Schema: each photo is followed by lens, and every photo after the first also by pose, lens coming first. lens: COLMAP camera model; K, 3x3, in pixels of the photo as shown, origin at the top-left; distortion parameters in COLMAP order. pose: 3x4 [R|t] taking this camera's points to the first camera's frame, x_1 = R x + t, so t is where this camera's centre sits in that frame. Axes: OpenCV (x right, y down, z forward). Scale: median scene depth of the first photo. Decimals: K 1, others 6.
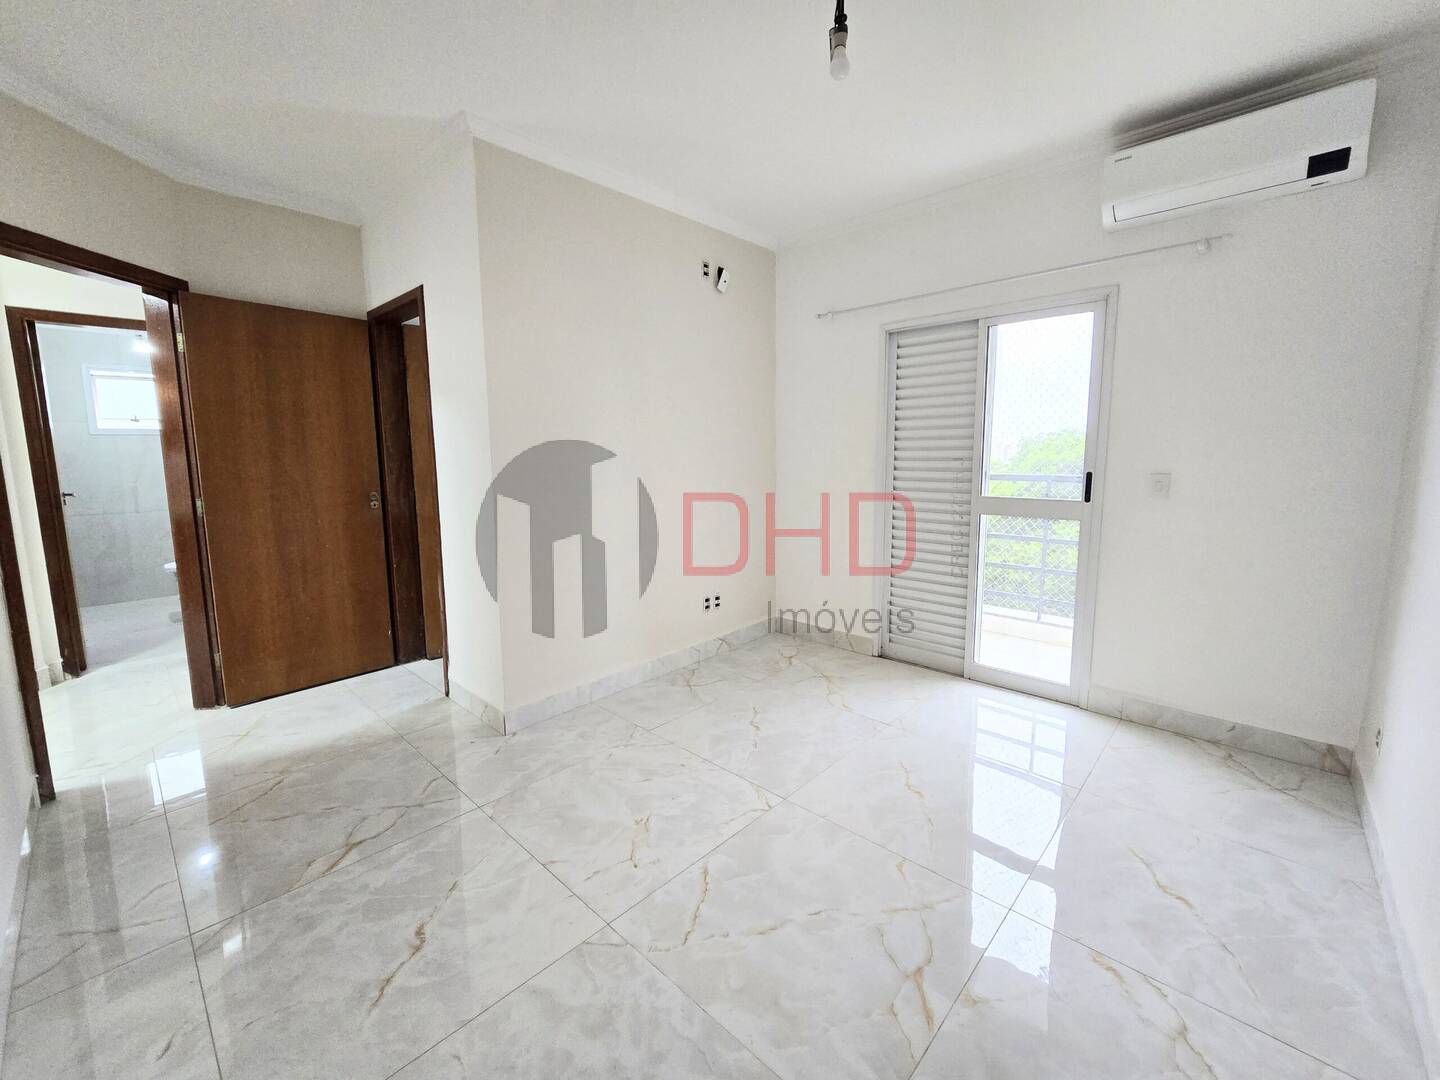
lens RADIAL K [[592.8, 0, 725.6], [0, 592.8, 525.1], [0, 0, 1]] dist [-0.003328, -0.000614]
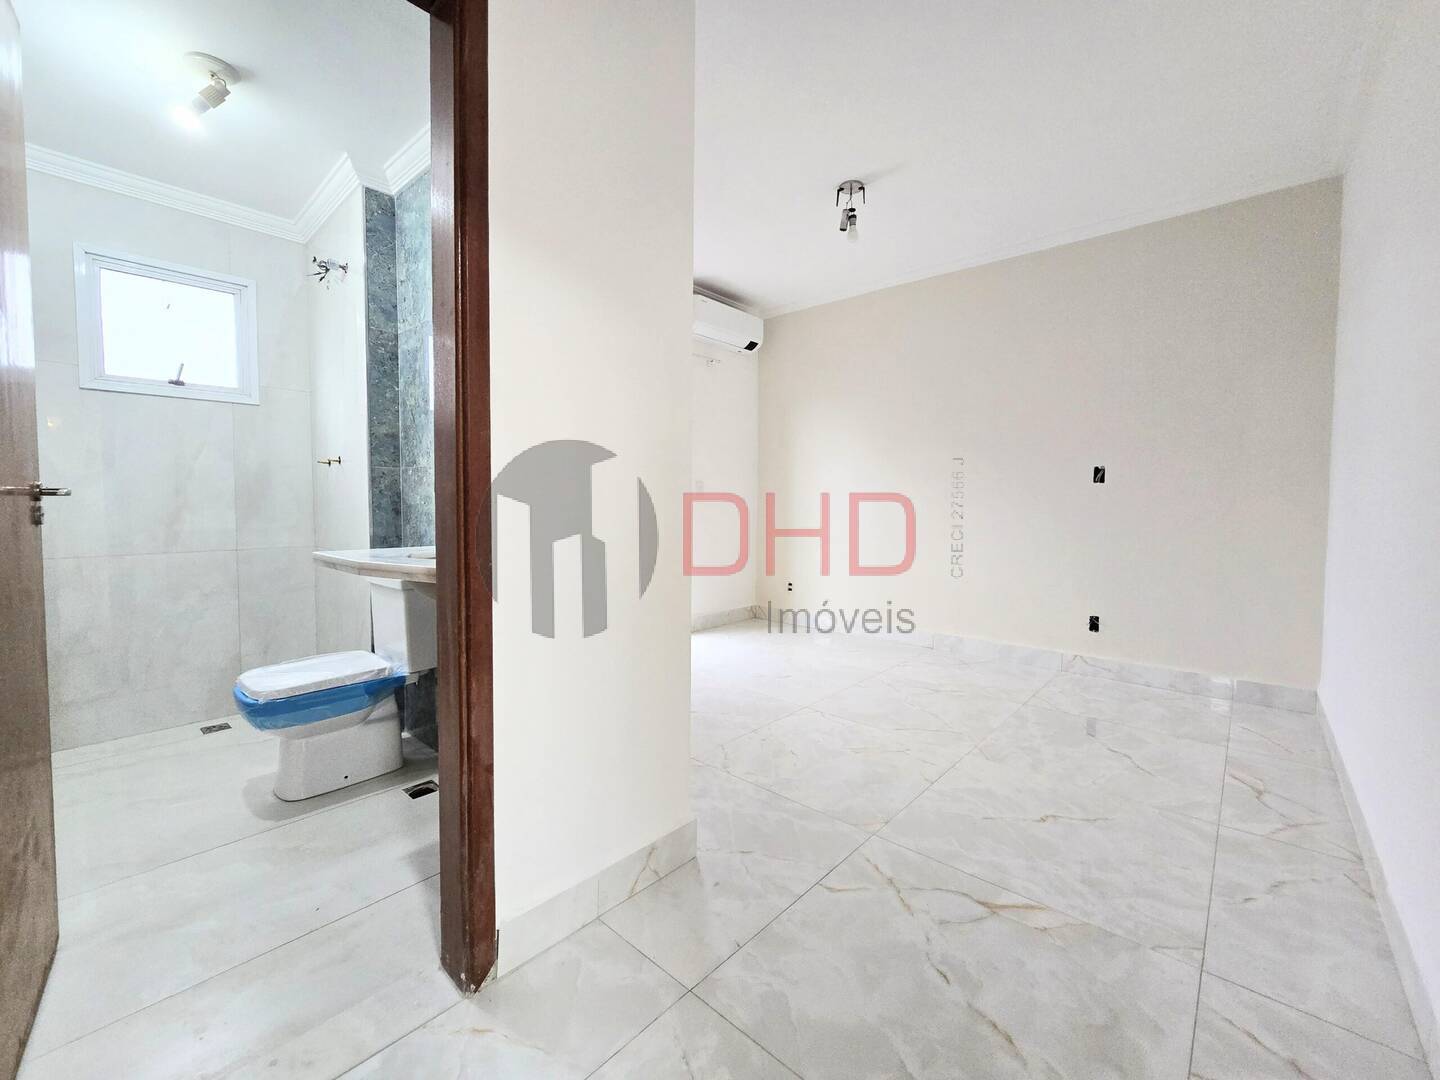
lens RADIAL K [[592.8, 0, 725.6], [0, 592.8, 525.1], [0, 0, 1]] dist [-0.003328, -0.000614]
pose [[-0.023052, -0.032623, 0.999202, -1.382979], [0.118911, 0.992283, 0.035140, -0.016718], [-0.992637, 0.119627, -0.018995, 1.307684]]
